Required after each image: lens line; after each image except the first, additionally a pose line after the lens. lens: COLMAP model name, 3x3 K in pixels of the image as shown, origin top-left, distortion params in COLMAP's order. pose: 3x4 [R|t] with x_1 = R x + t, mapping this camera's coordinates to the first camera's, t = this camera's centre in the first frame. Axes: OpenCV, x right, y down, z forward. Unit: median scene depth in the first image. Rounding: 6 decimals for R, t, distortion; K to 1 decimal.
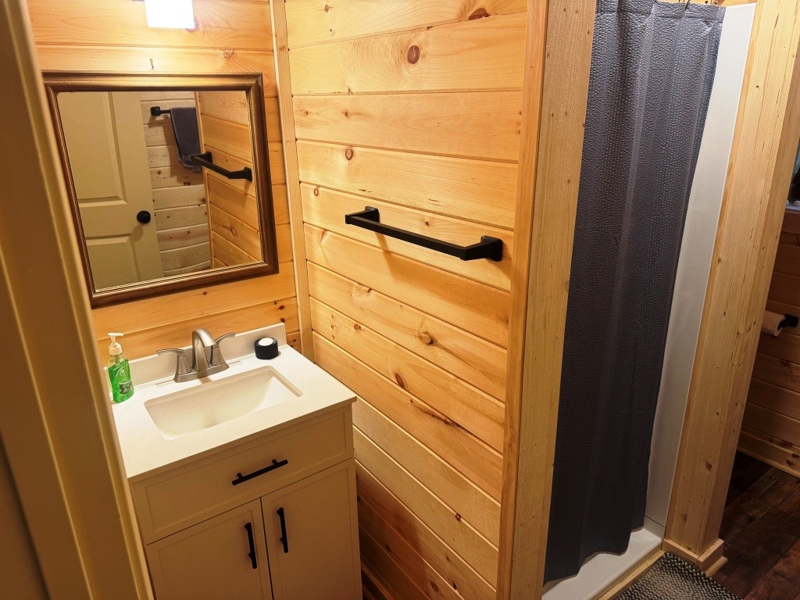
lens RADIAL K [[565.7, 0, 404.8], [0, 565.7, 305.1], [0, 0, 1]] dist [0.063702, -0.070833]
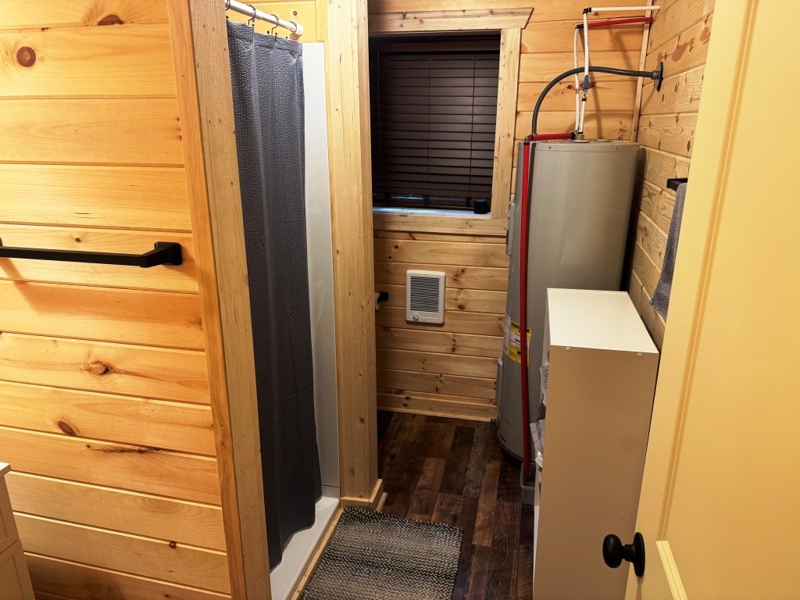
lens RADIAL K [[565.7, 0, 408.2], [0, 565.7, 307.0], [0, 0, 1]] dist [0.063702, -0.070833]
pose [[0.755172, -0.185367, 0.628773, -0.147590], [0.214084, 0.976332, 0.030710, 0.042070], [-0.619584, 0.111419, 0.776983, -0.027195]]
